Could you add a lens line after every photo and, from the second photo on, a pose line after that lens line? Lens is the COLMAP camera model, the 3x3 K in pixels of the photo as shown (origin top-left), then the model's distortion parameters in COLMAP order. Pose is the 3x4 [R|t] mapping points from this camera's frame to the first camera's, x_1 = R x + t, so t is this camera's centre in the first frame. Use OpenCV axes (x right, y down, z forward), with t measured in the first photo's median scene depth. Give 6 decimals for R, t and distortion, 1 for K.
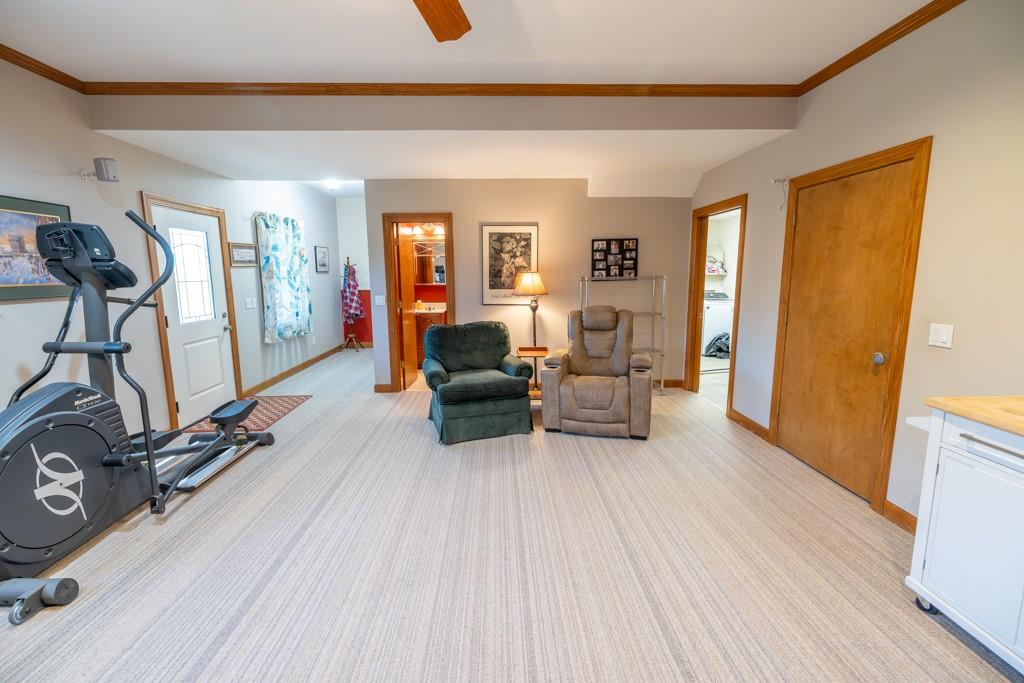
lens RADIAL K [[437.2, 0, 507.9], [0, 437.2, 337.2], [0, 0, 1]] dist [-0.012455, -0.000049]
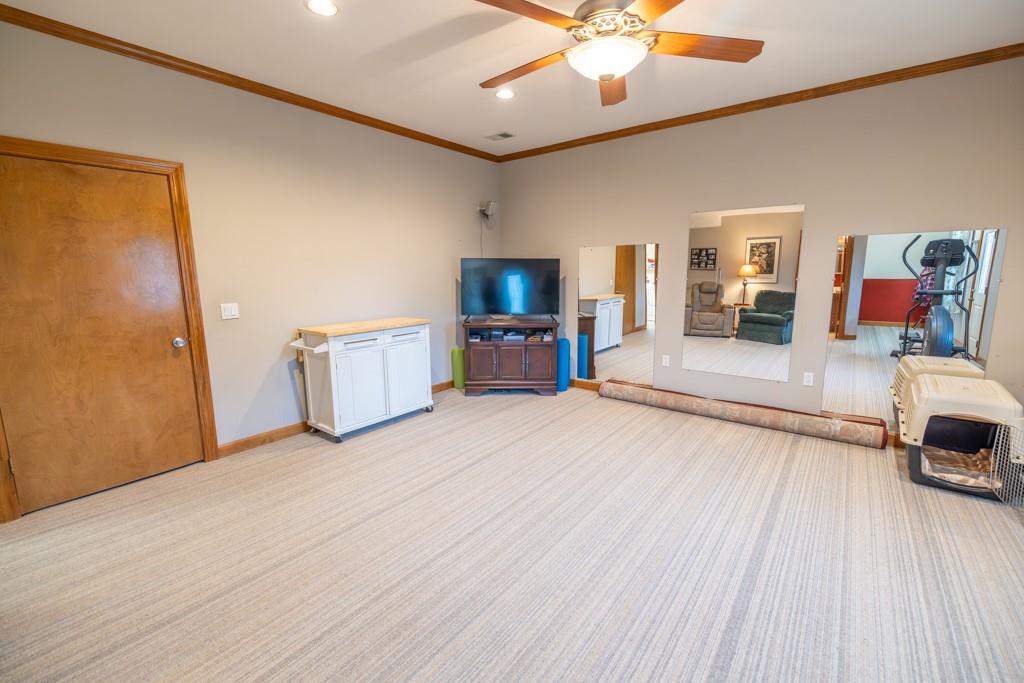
lens RADIAL K [[437.2, 0, 503.9], [0, 437.2, 343.8], [0, 0, 1]] dist [-0.012455, -0.000049]
pose [[-0.764736, -0.095180, 0.637275, -0.591894], [0.112198, 0.954250, 0.277161, -0.182246], [-0.634500, 0.283456, -0.719071, 1.356330]]
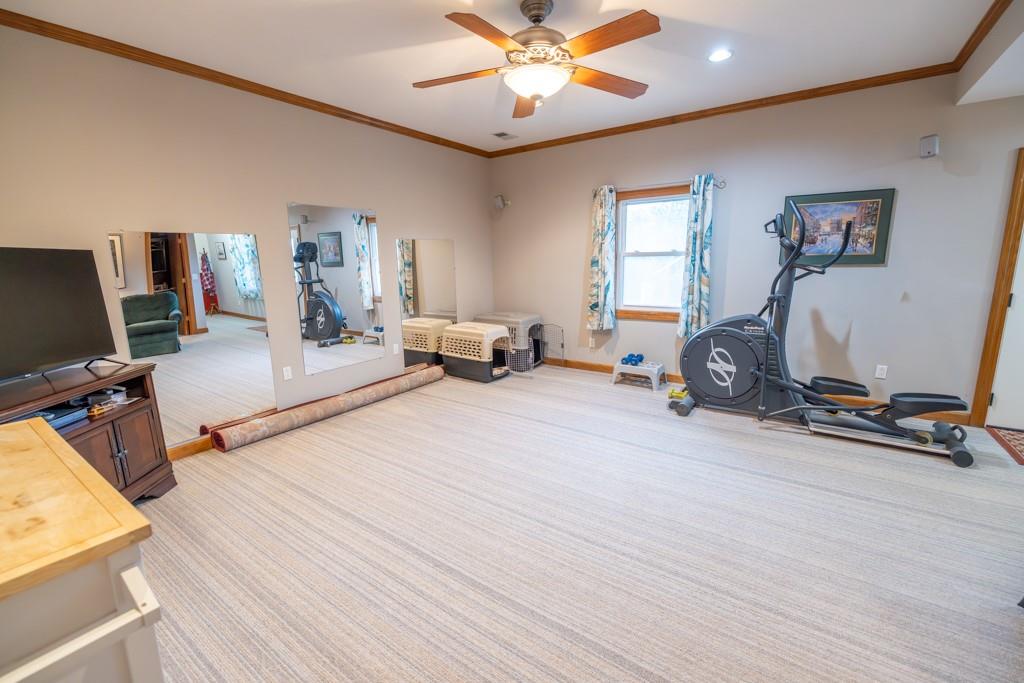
lens RADIAL K [[437.2, 0, 509.5], [0, 437.2, 338.4], [0, 0, 1]] dist [-0.012455, -0.000049]
pose [[-0.597162, 0.168351, -0.784255, 0.769701], [-0.097318, 0.955298, 0.279170, -0.166759], [0.796195, 0.243032, -0.554084, 1.106767]]
